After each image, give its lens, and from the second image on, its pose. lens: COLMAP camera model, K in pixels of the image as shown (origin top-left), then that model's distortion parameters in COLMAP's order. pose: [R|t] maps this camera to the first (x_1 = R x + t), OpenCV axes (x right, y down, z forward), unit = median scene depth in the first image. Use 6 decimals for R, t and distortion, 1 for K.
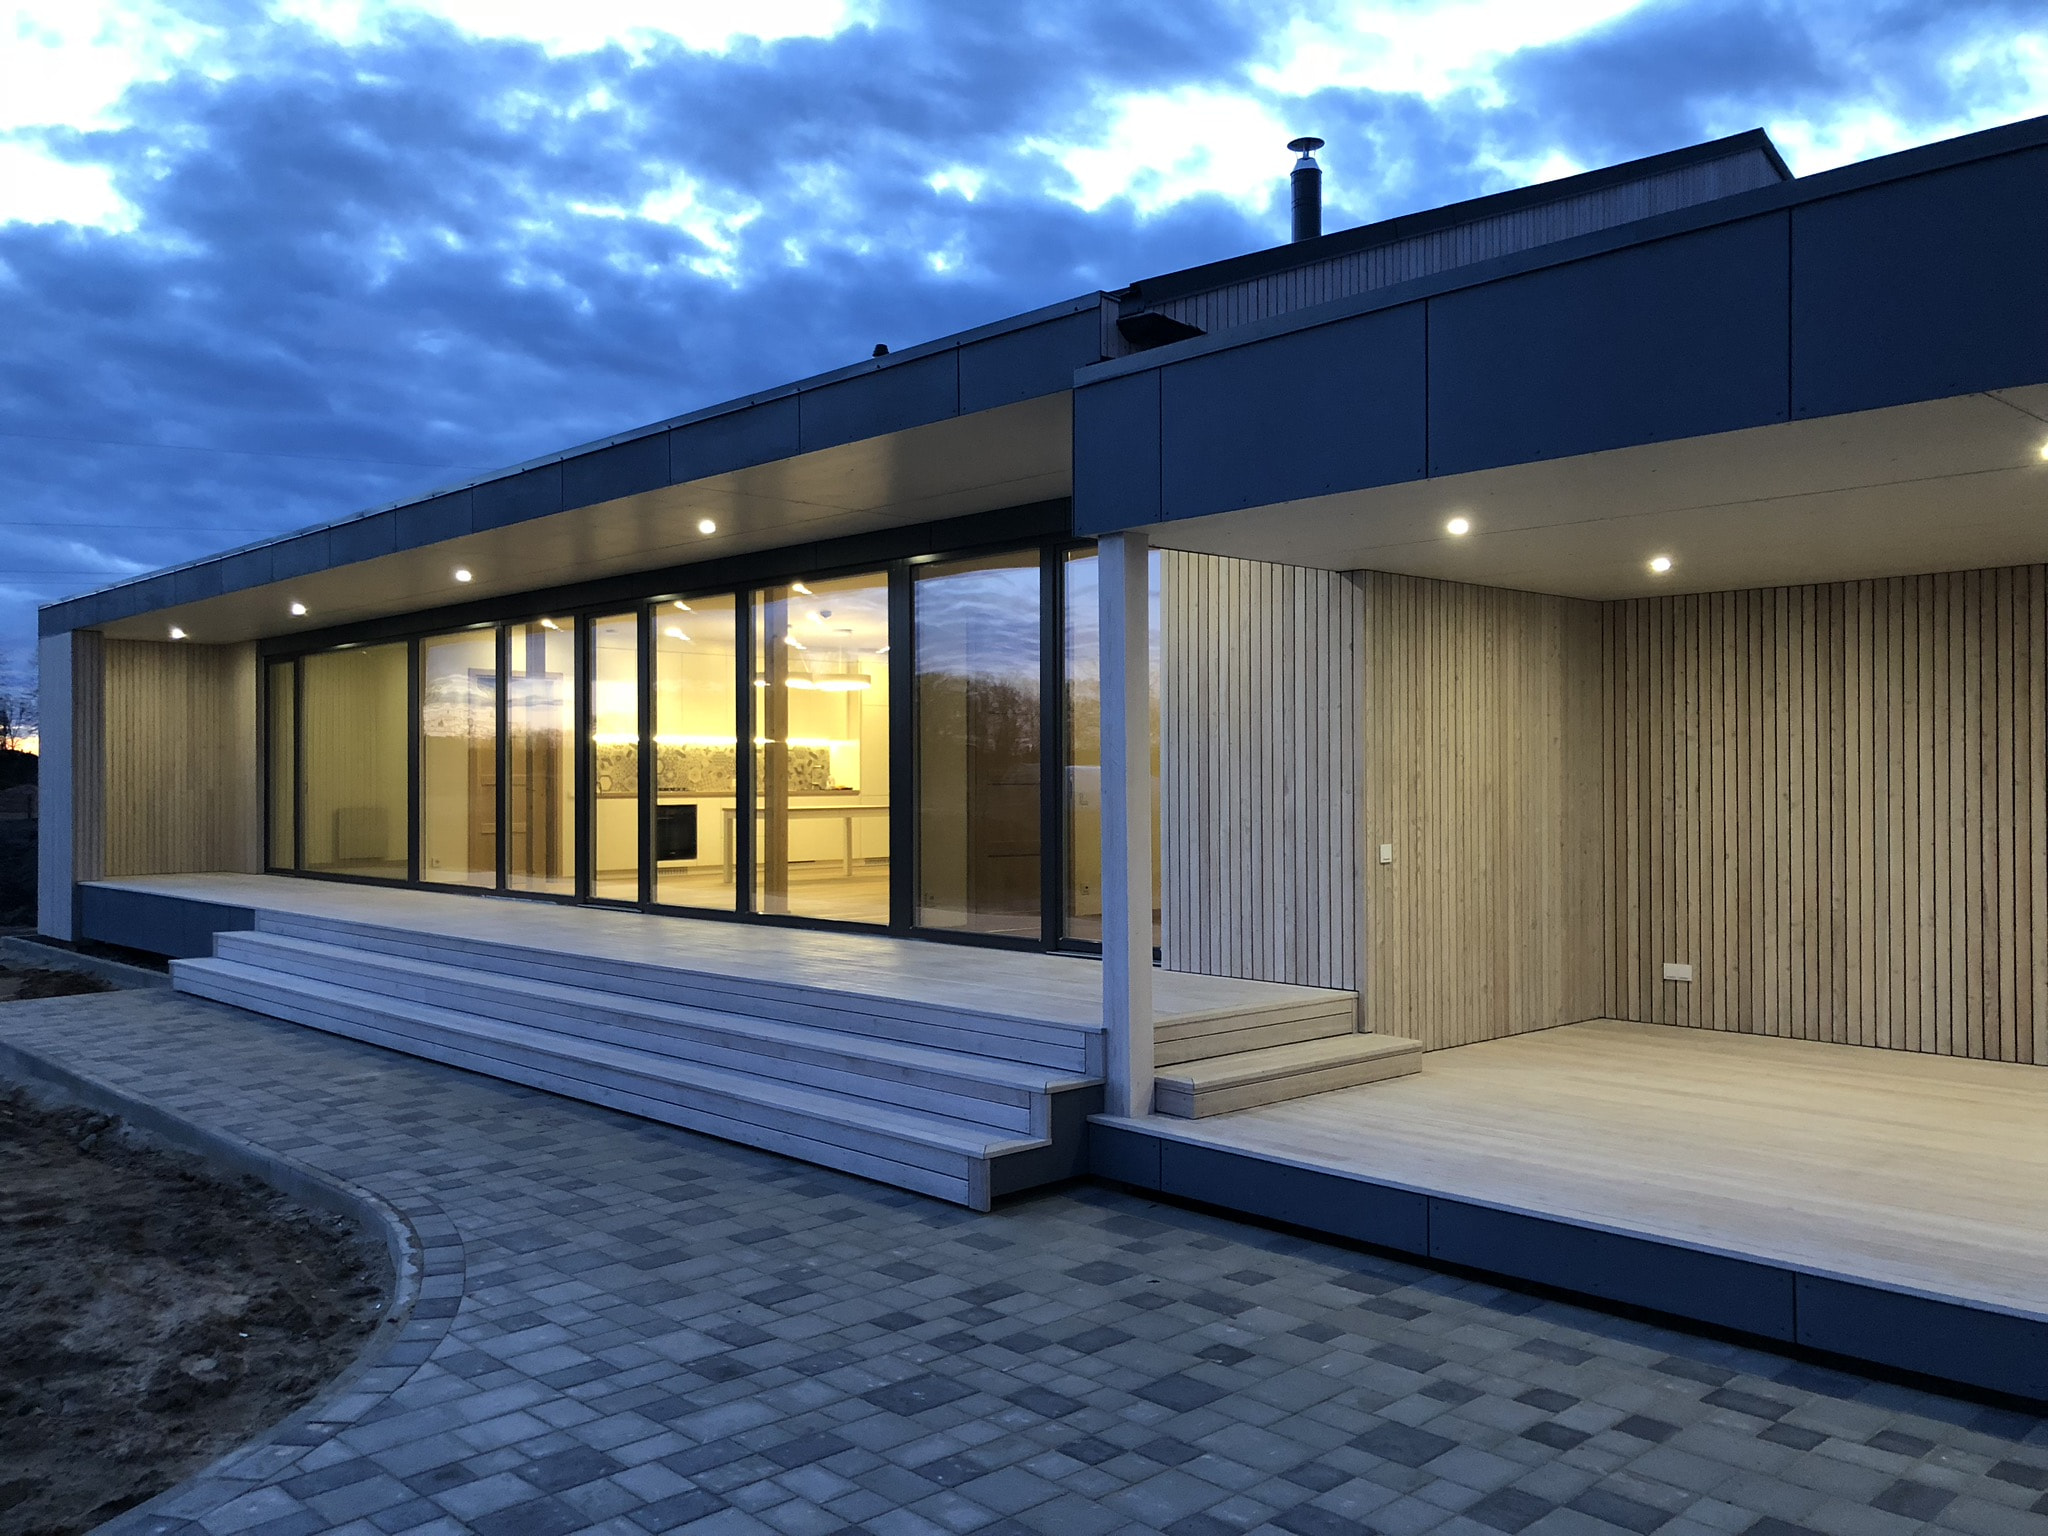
lens RADIAL K [[1674.0, 0, 1025.8], [0, 1674.0, 771.3], [0, 0, 1]] dist [0.006509, 0.002296]
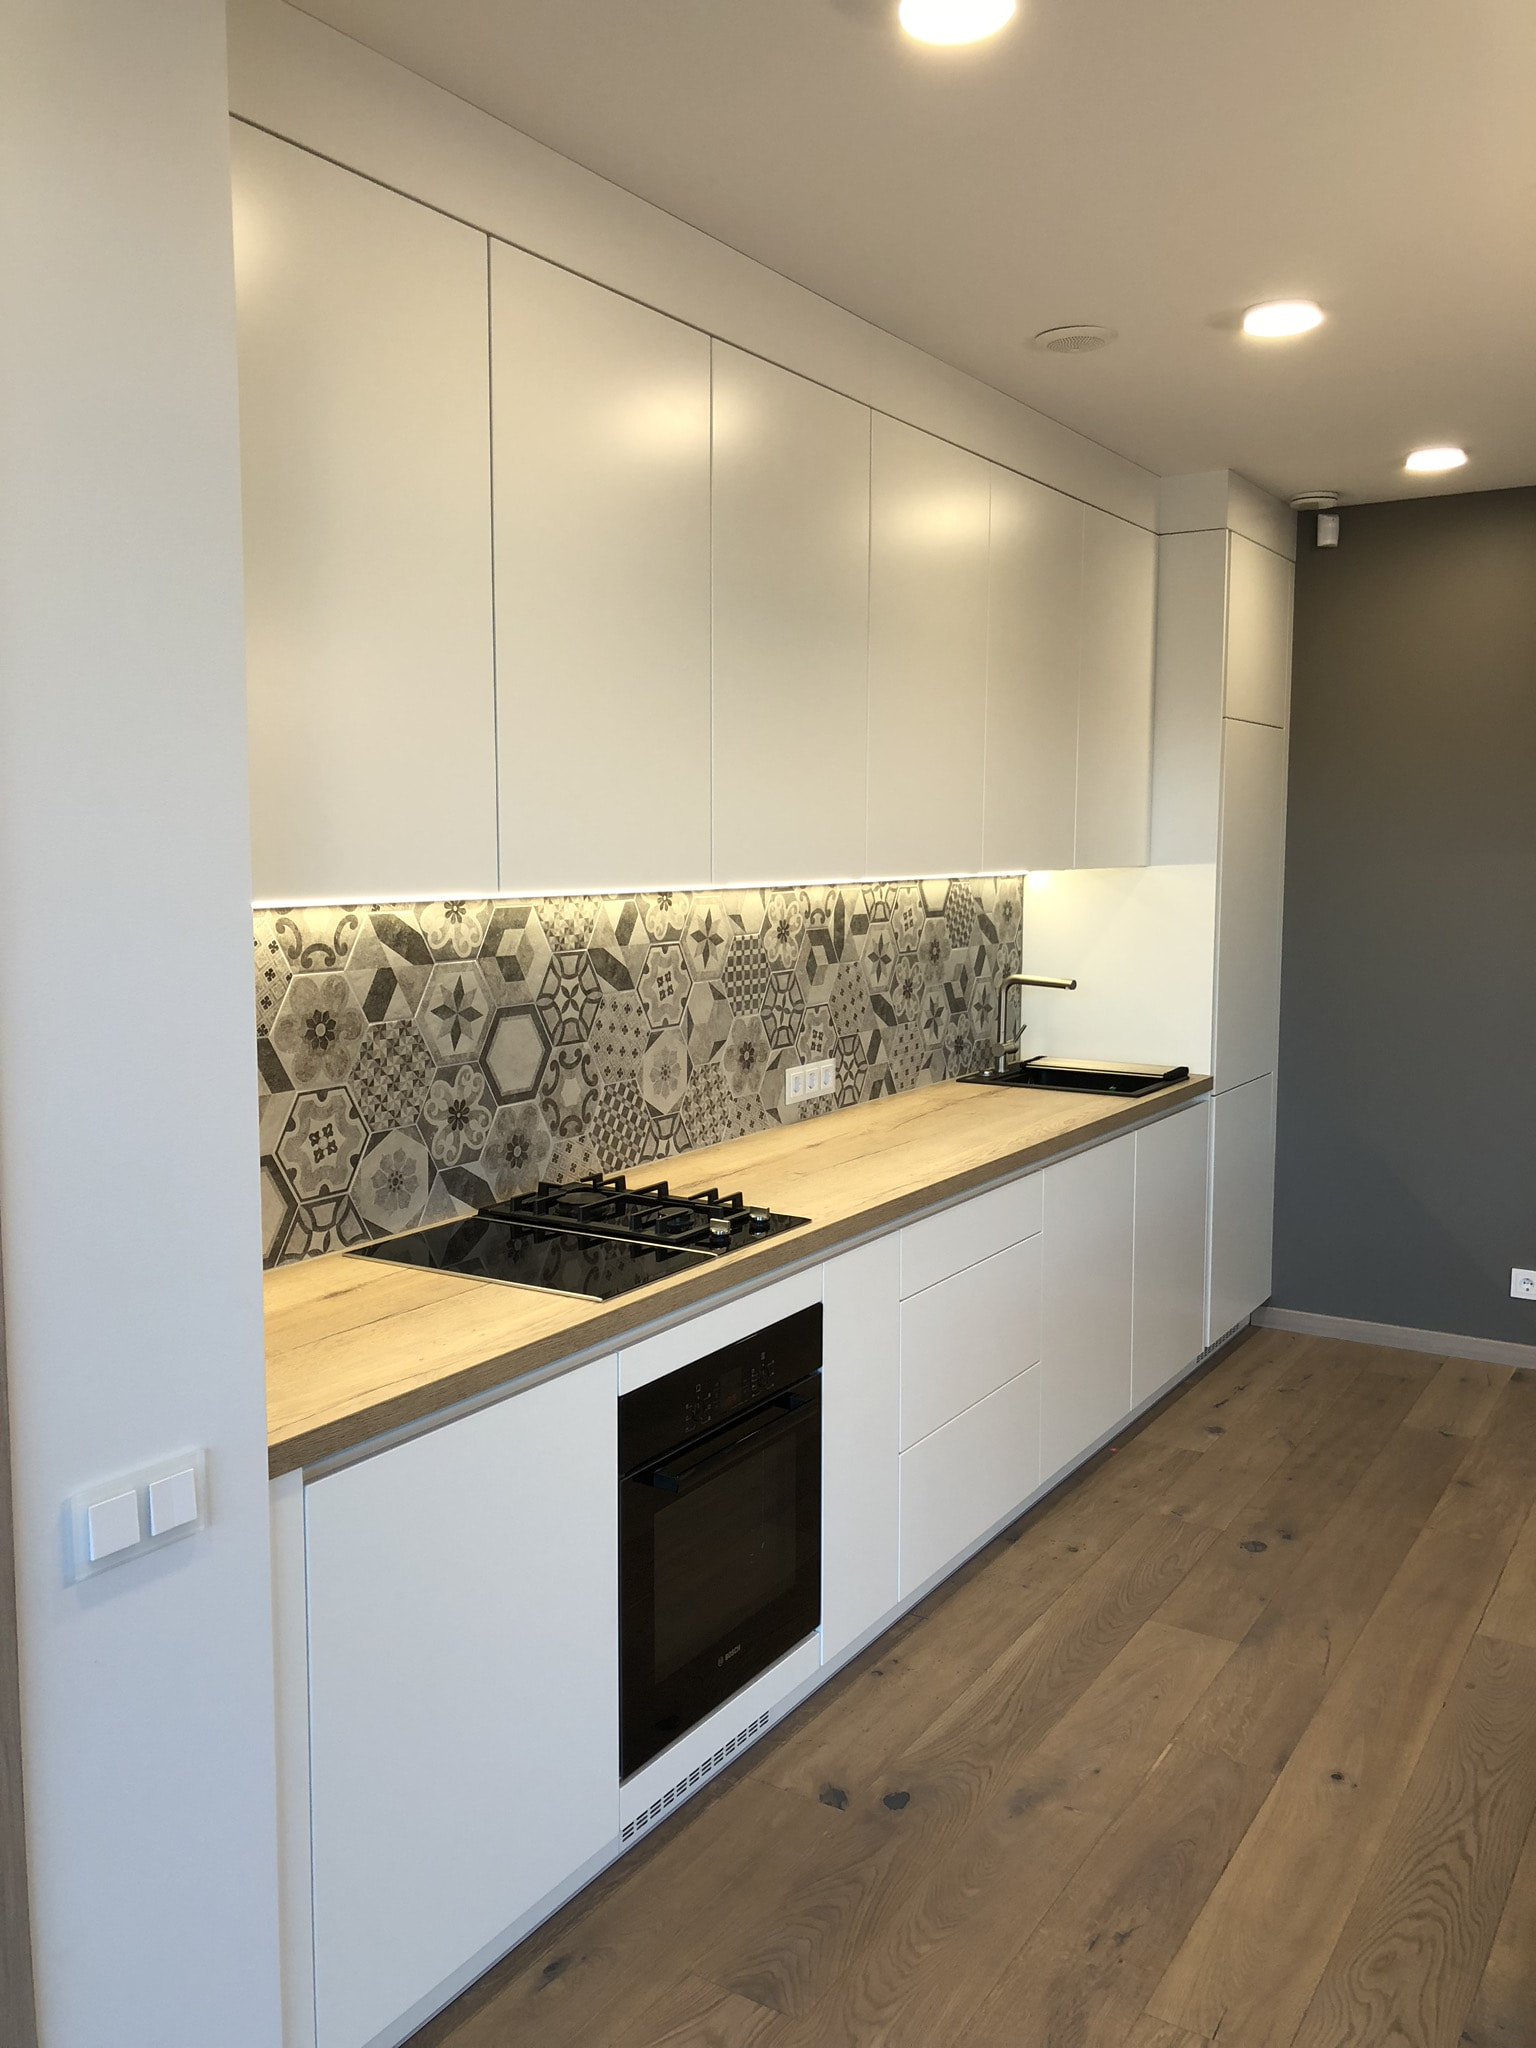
lens RADIAL K [[1674.0, 0, 767.5], [0, 1674.0, 1023.9], [0, 0, 1]] dist [0.006509, 0.002296]
pose [[0.968739, -0.023702, 0.246946, -0.230949], [-0.003974, 0.993815, 0.110976, -0.023679], [-0.248049, -0.108488, 0.962654, 0.814847]]
